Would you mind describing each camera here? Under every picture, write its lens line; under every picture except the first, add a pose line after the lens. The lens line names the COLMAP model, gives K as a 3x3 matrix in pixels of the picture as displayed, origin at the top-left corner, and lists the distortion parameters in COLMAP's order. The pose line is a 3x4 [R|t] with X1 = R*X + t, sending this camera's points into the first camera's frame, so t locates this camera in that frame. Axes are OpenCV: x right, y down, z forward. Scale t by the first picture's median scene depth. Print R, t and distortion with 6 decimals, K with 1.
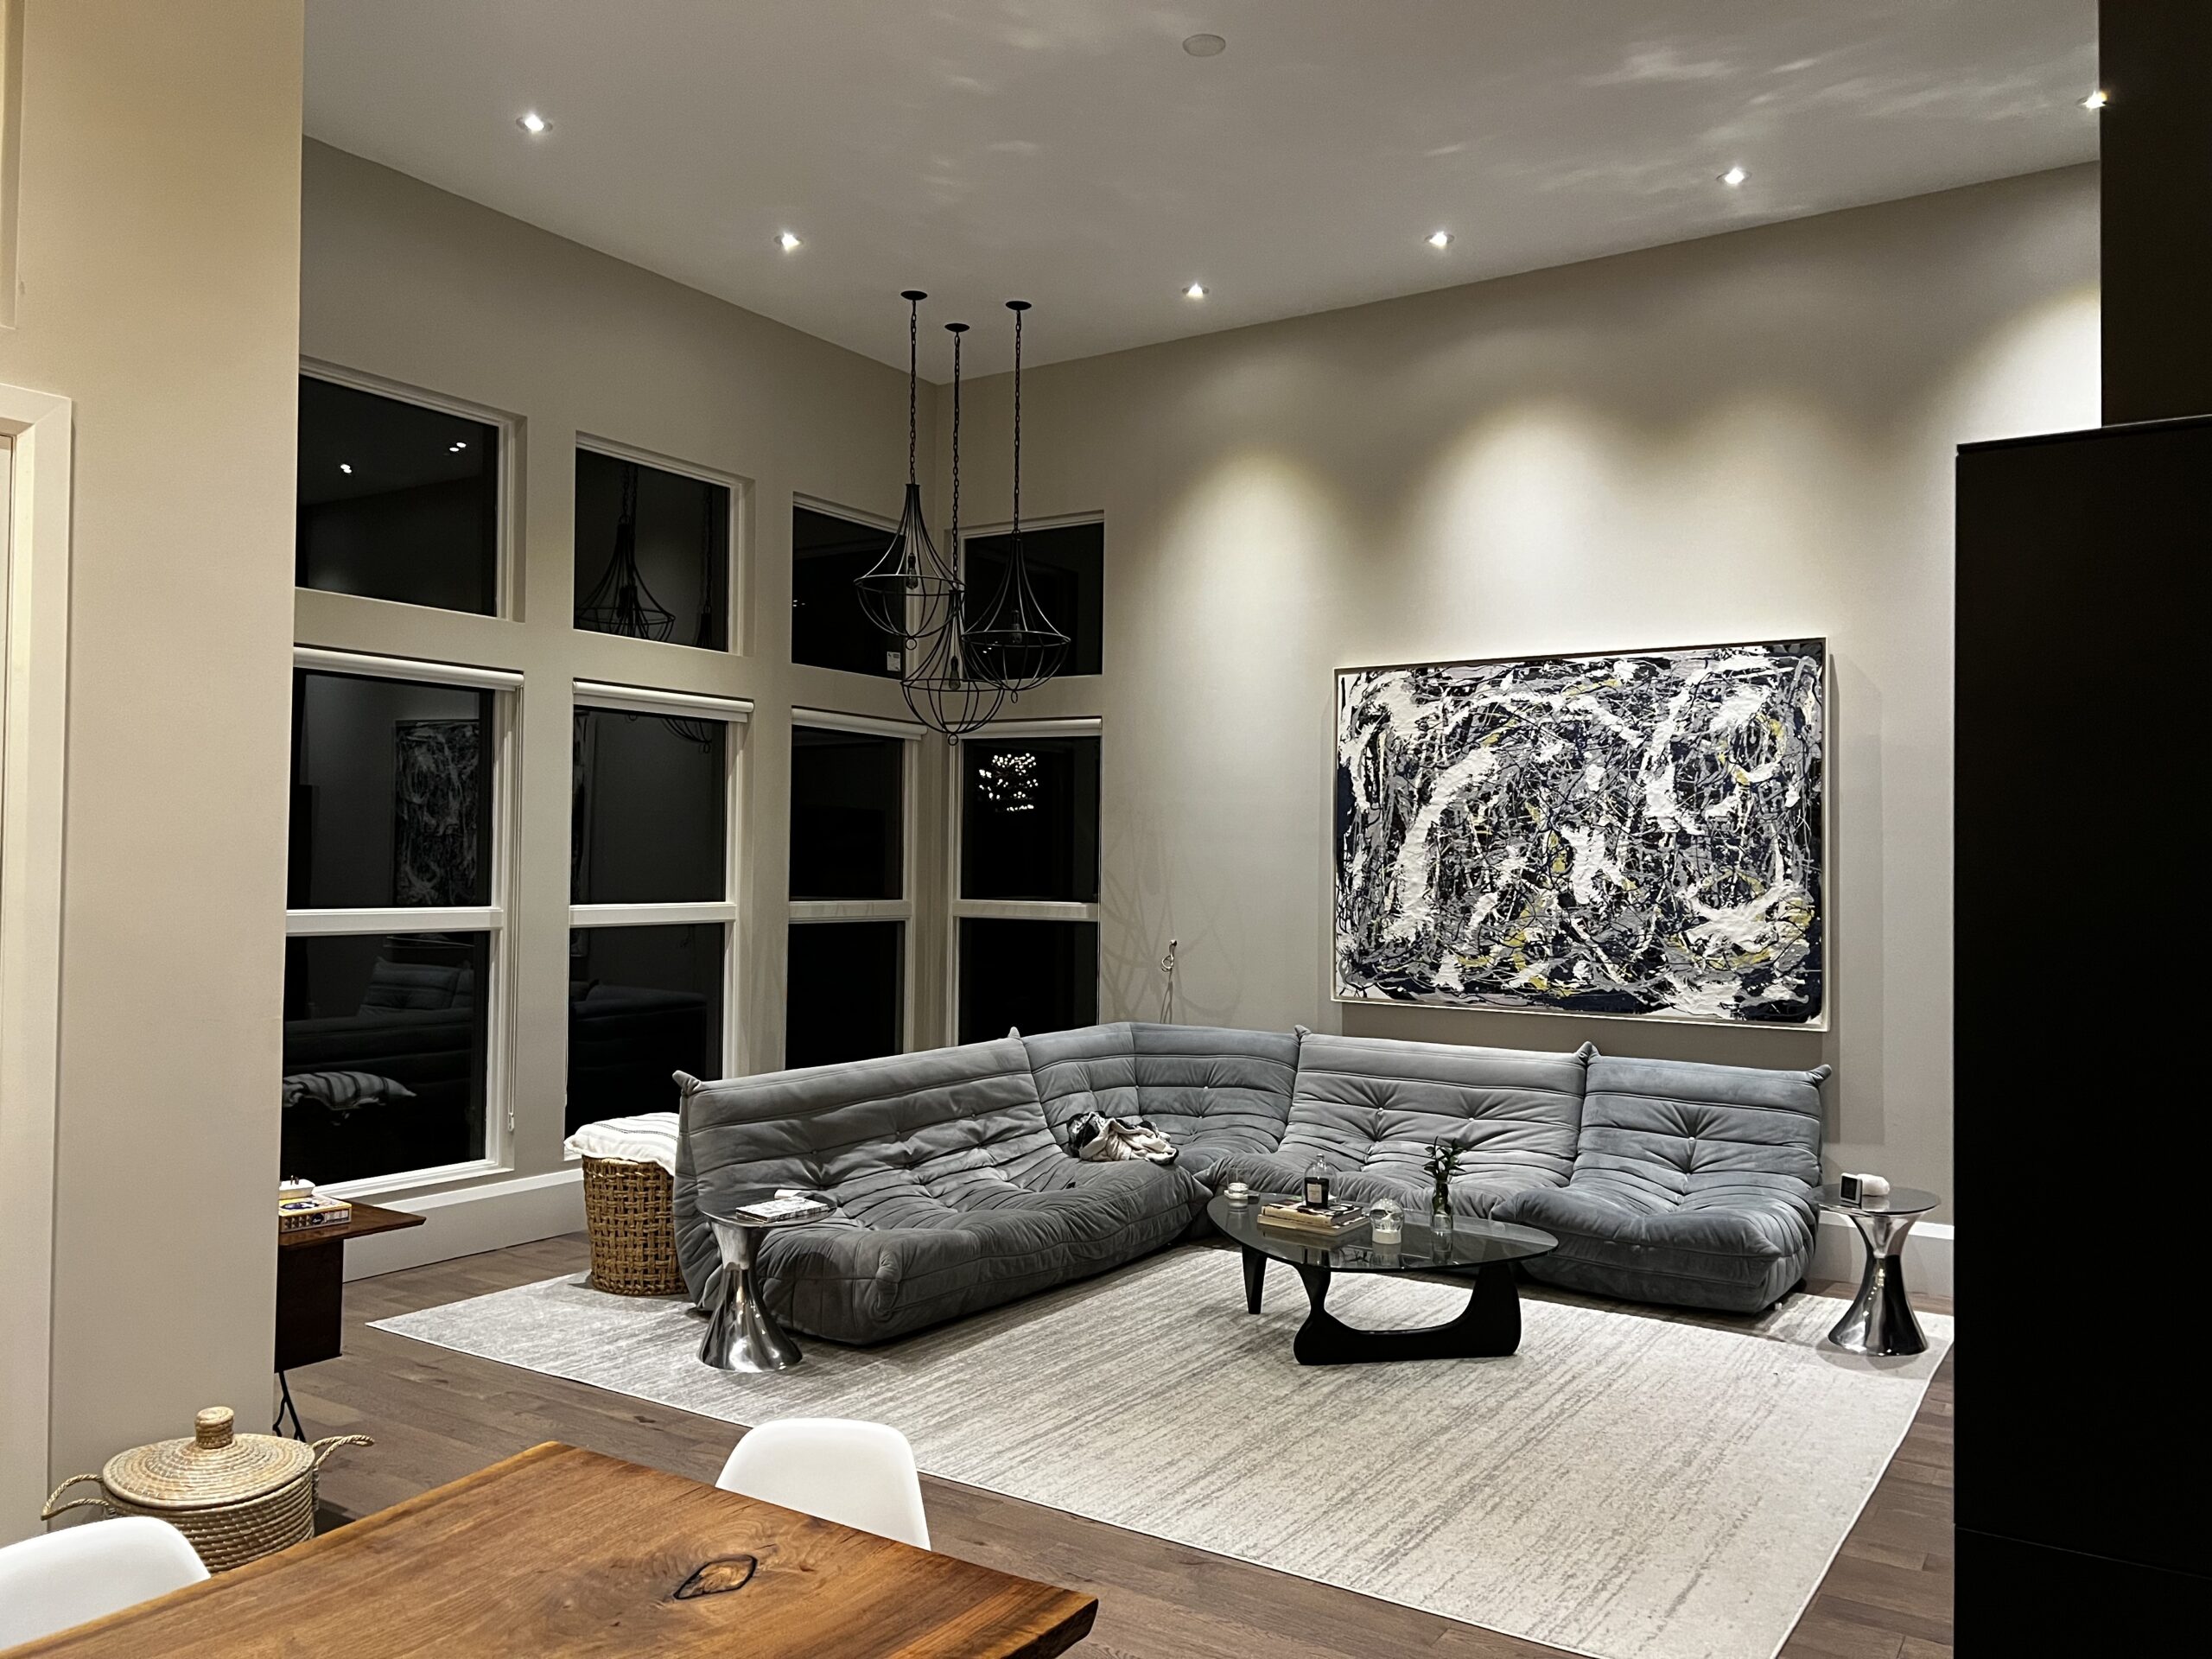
lens RADIAL K [[1663.8, 0, 1107.3], [0, 1663.8, 820.1], [0, 0, 1]] dist [0.015147, 0.006678]
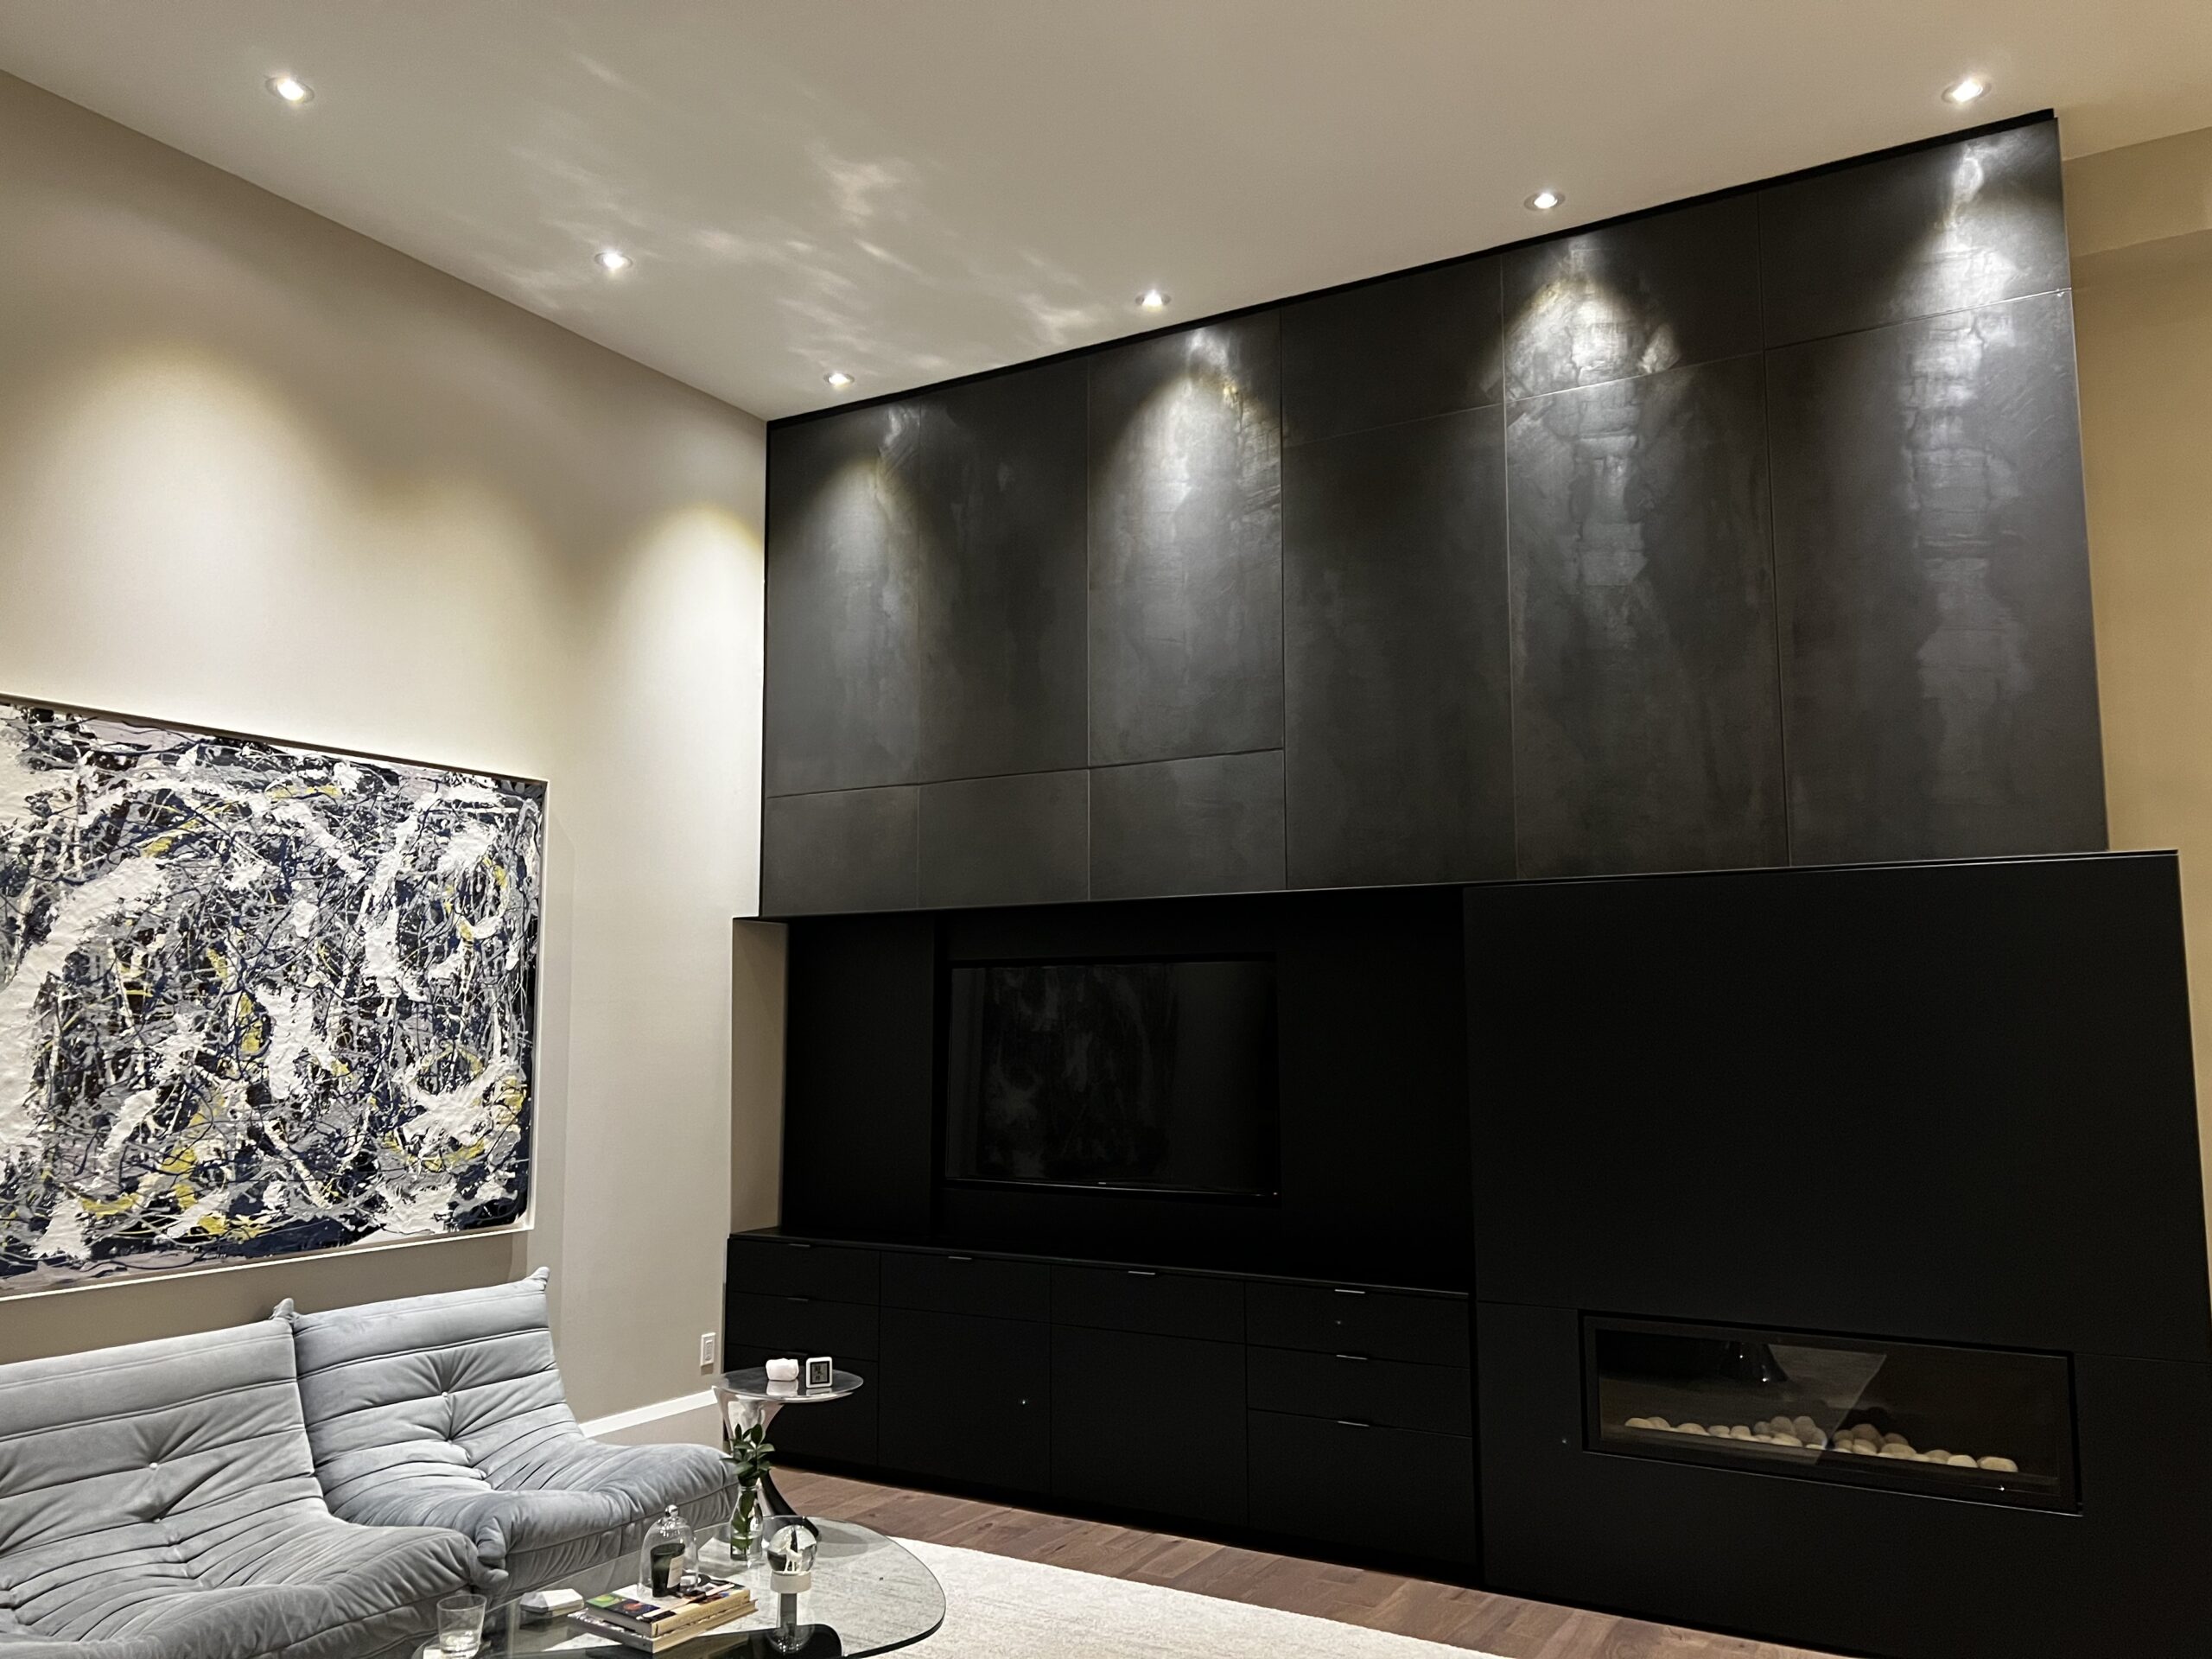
lens RADIAL K [[1663.8, 0, 1109.6], [0, 1663.8, 845.5], [0, 0, 1]] dist [0.015147, 0.006678]
pose [[-0.064126, 0.101370, 0.992780, -0.451693], [-0.021758, 0.994449, -0.102946, 0.009689], [-0.997705, -0.028202, -0.061564, 0.718610]]
